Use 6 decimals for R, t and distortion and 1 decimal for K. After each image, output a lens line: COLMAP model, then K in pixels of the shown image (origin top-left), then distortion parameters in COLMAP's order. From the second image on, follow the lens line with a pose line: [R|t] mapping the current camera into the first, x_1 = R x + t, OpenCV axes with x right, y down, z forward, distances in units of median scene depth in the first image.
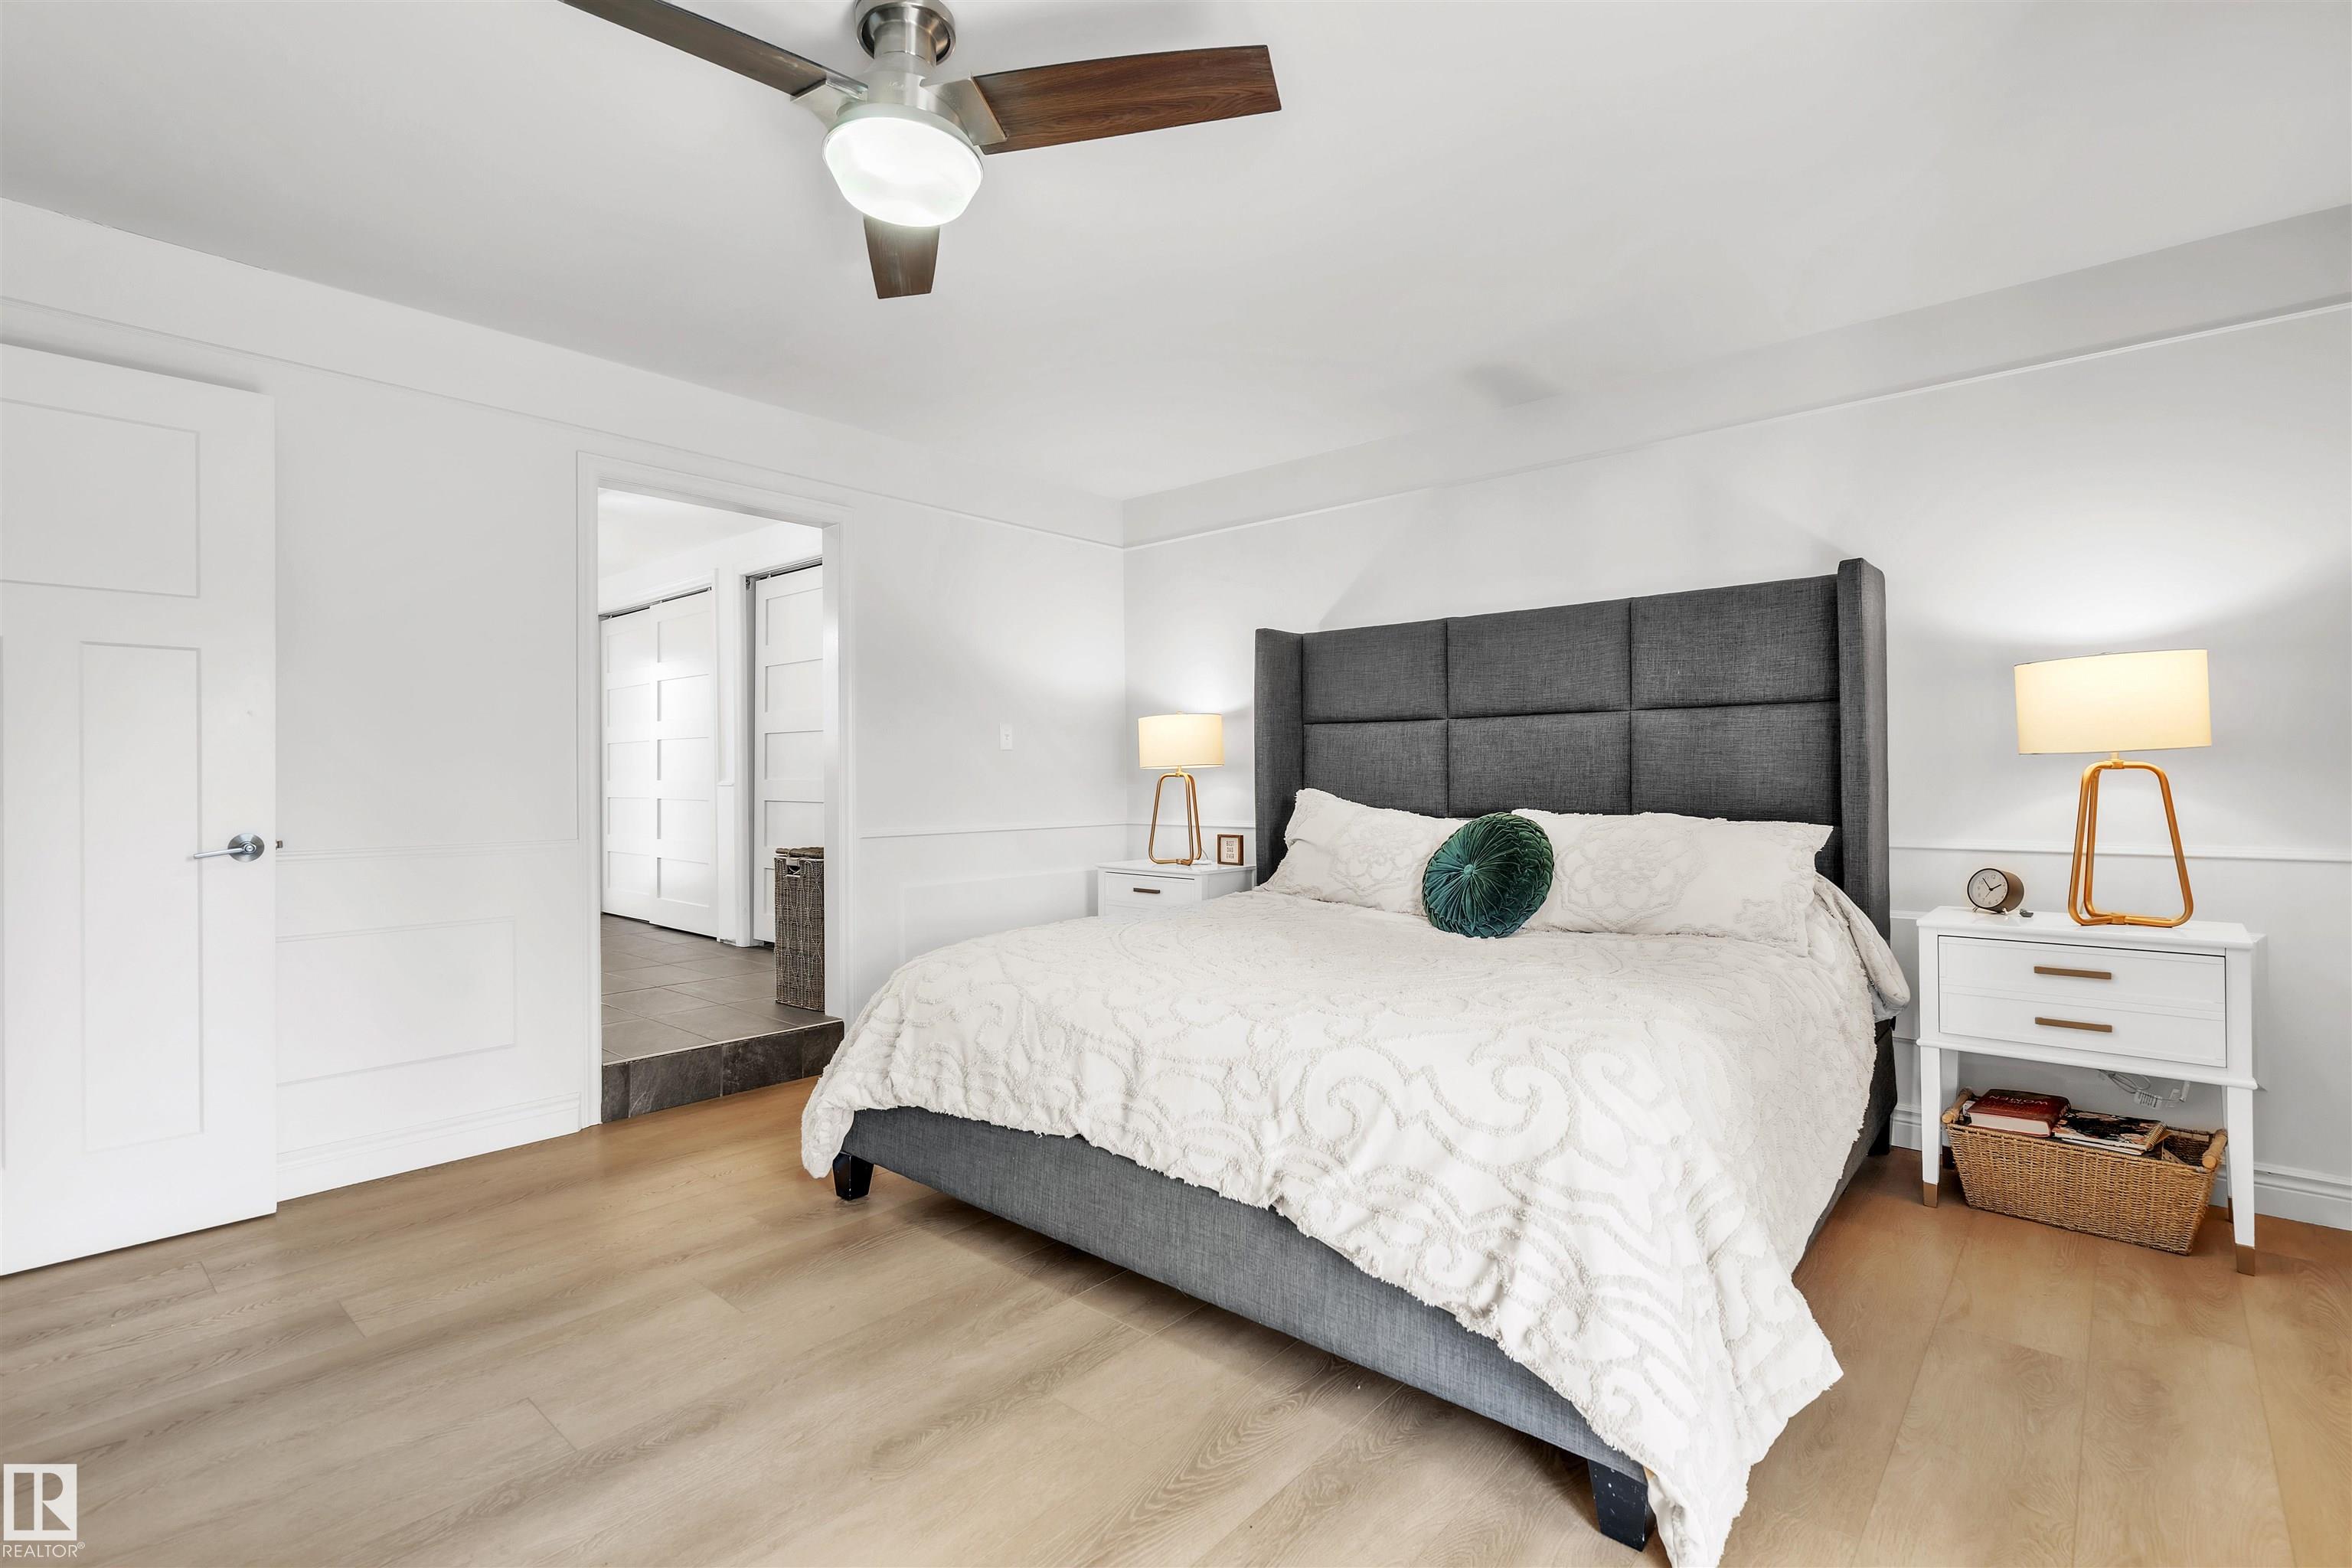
lens RADIAL K [[1072.8, 0, 1168.7], [0, 1072.8, 779.3], [0, 0, 1]] dist [-0.000546, -0.000430]
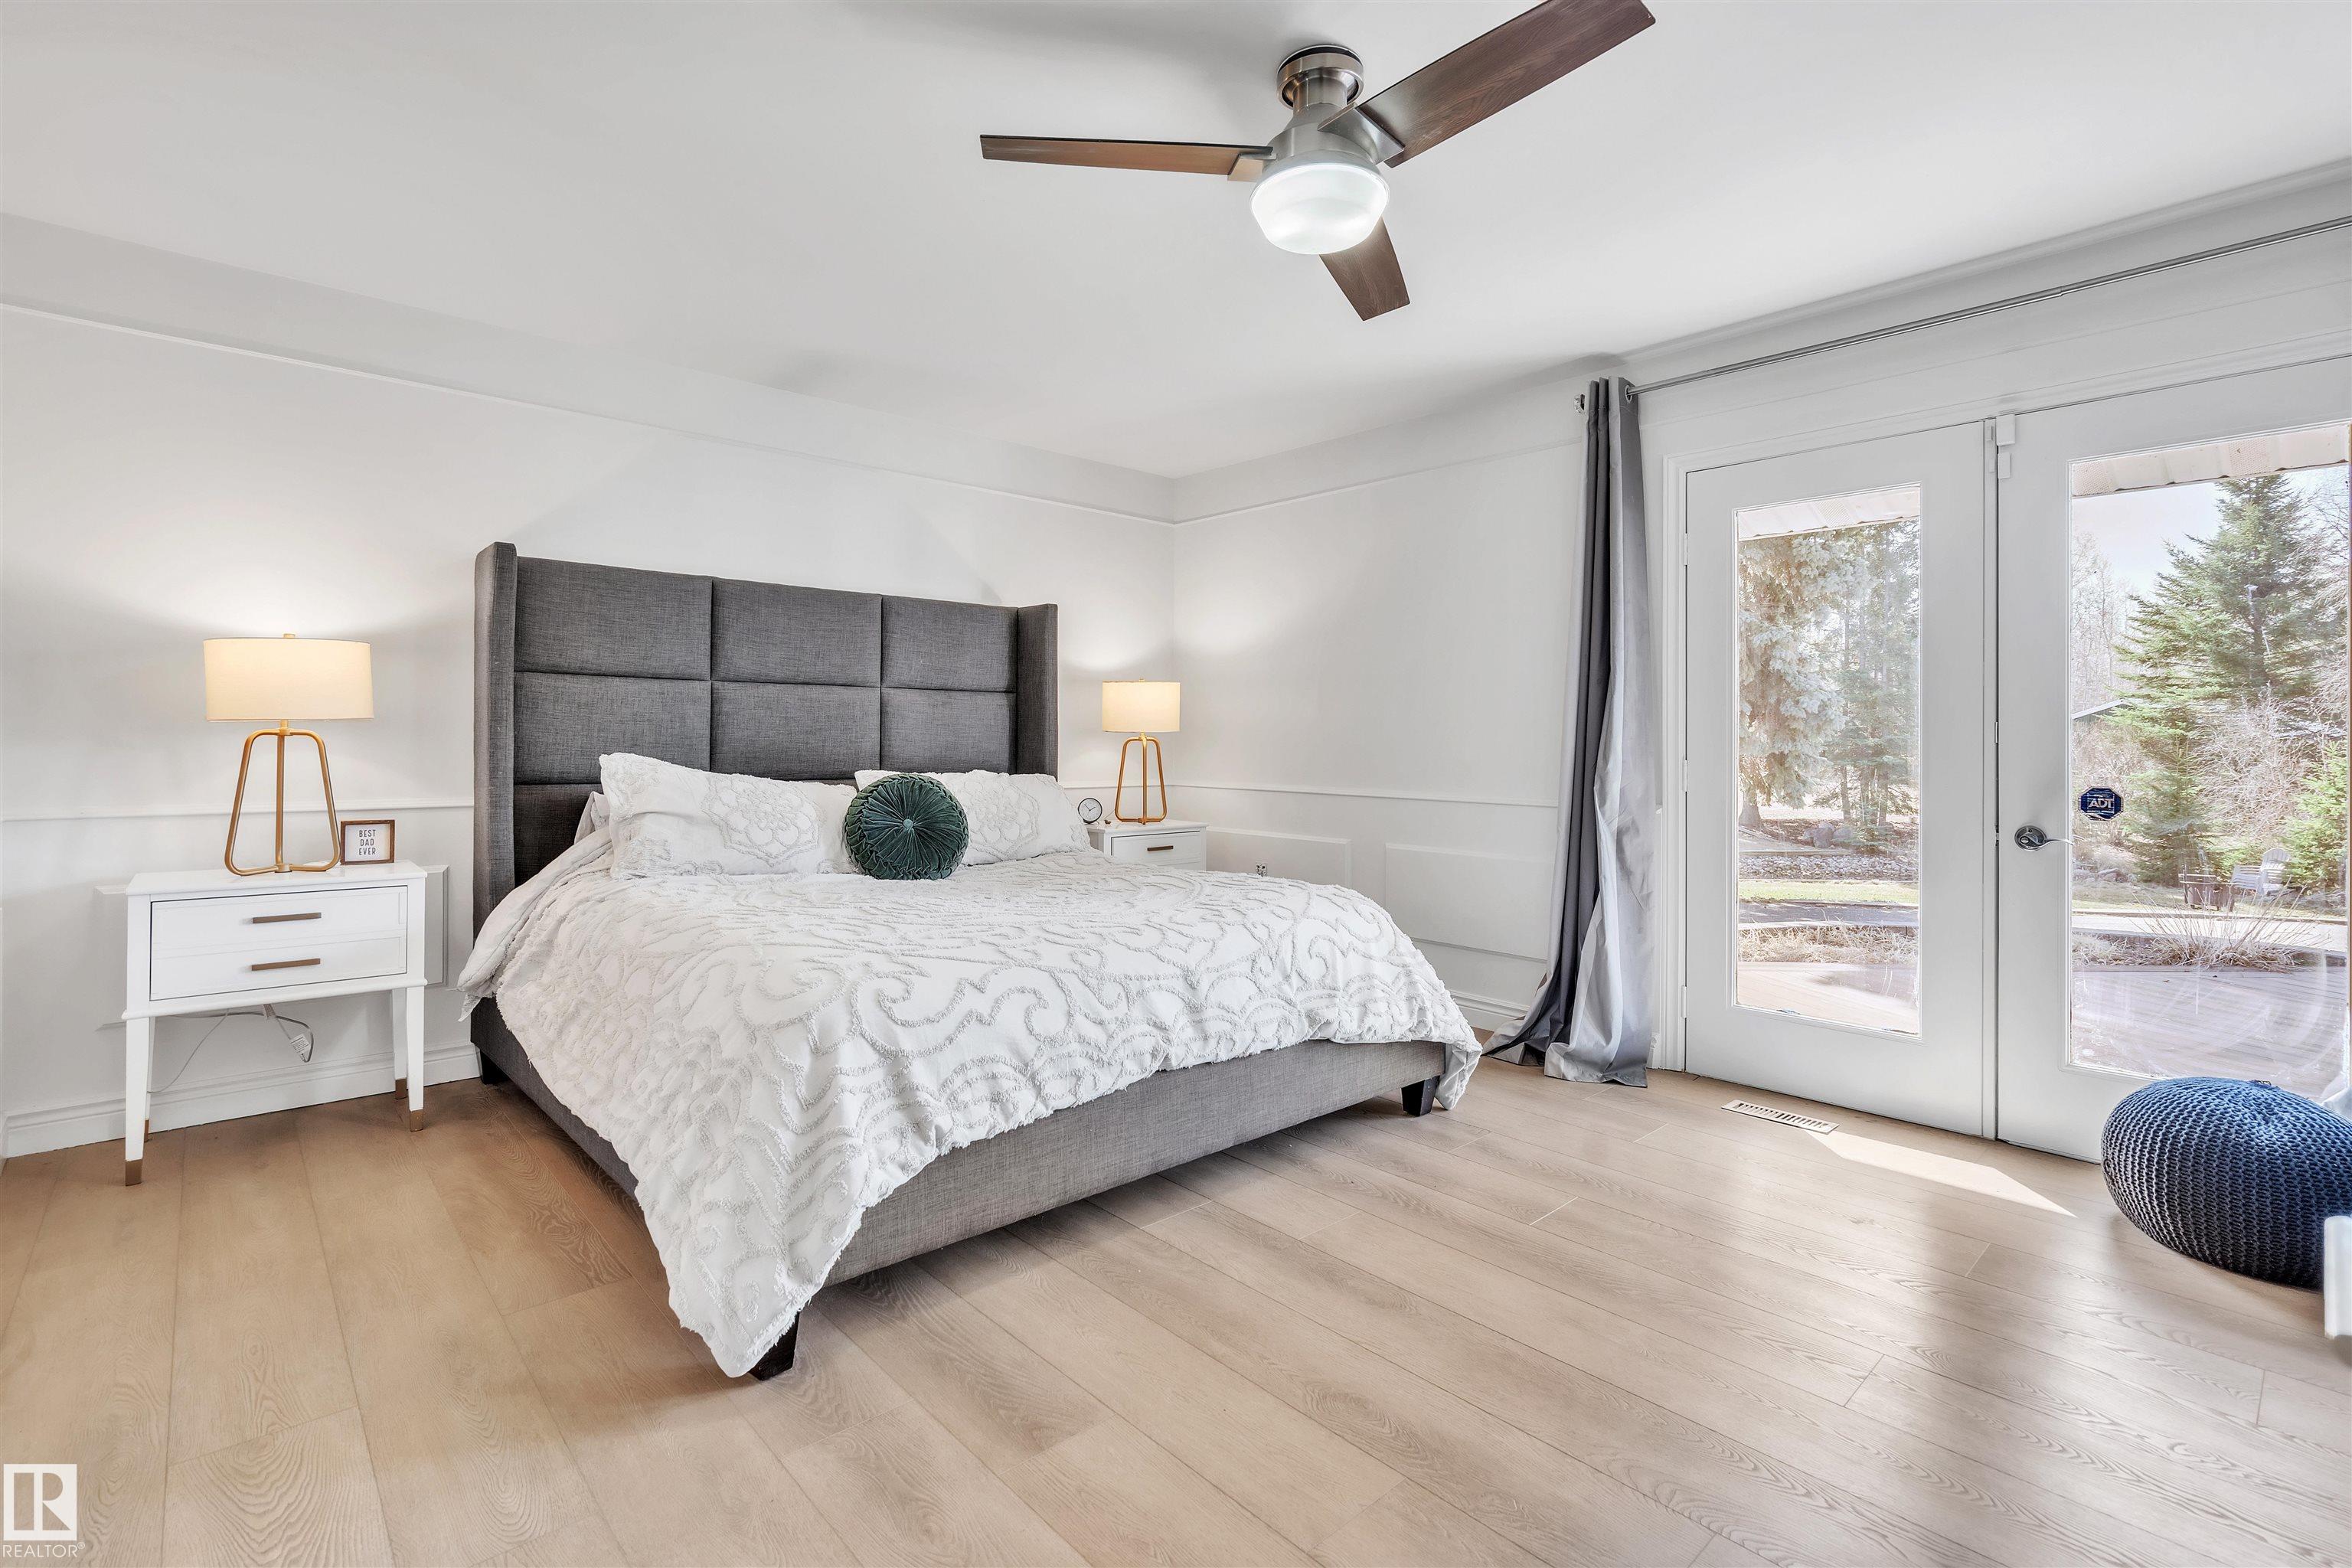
lens RADIAL K [[1033.7, 0, 1178.5], [0, 1033.7, 747.9], [0, 0, 1]] dist [-0.002897, -0.000197]
pose [[0.134318, 0.003751, 0.990931, -0.772948], [-0.005906, 0.999978, -0.002985, 0.005723], [-0.990921, -0.005451, 0.134337, 0.576341]]
